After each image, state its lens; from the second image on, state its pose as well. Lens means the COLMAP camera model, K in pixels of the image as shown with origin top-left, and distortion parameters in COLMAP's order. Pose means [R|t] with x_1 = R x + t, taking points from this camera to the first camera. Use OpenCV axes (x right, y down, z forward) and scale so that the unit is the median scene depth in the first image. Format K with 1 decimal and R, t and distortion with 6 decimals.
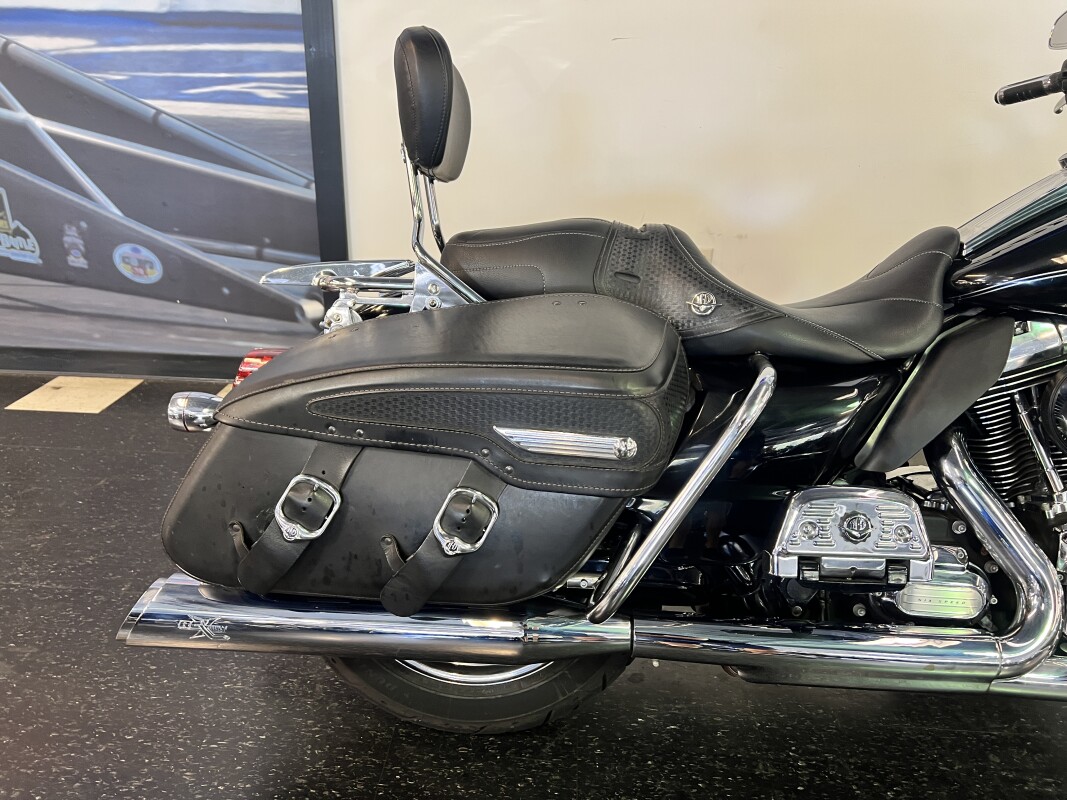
lens RADIAL K [[808.2, 0, 534.3], [0, 808.2, 405.1], [0, 0, 1]] dist [0.045589, -0.063172]
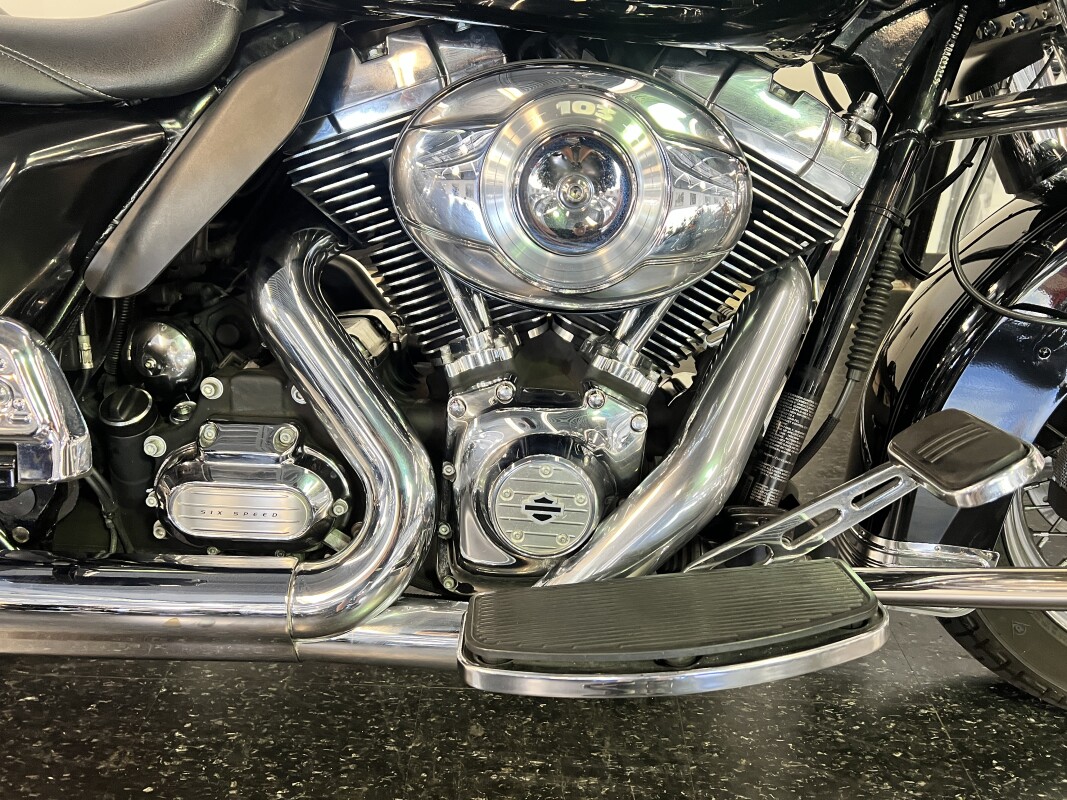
lens RADIAL K [[808.2, 0, 534.3], [0, 808.2, 405.1], [0, 0, 1]] dist [0.045589, -0.063172]
pose [[0.998843, -0.015089, 0.045656, 0.675360], [0.010119, 0.994185, 0.107206, 0.095410], [-0.047008, -0.106620, 0.993188, 0.385607]]
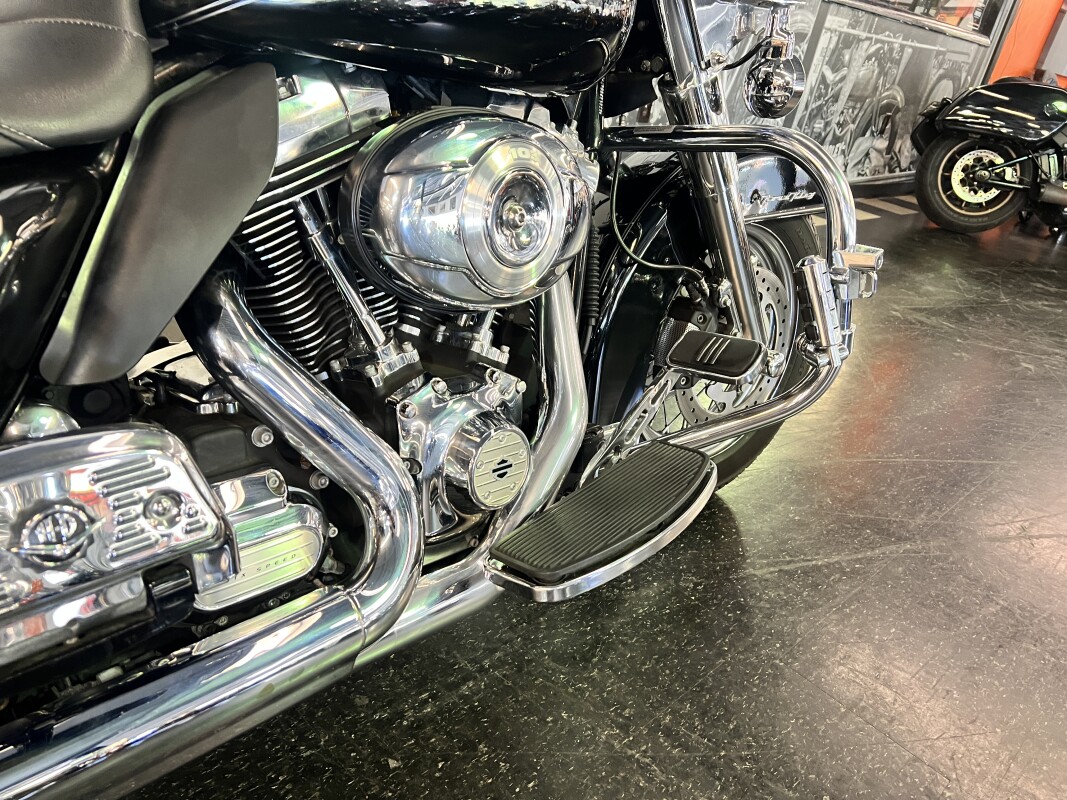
lens RADIAL K [[808.2, 0, 534.3], [0, 808.2, 405.1], [0, 0, 1]] dist [0.045589, -0.063172]
pose [[0.655660, -0.257349, 0.709846, 0.233110], [0.124913, 0.964139, 0.234164, 0.011763], [-0.744652, -0.064863, 0.664293, 0.451459]]
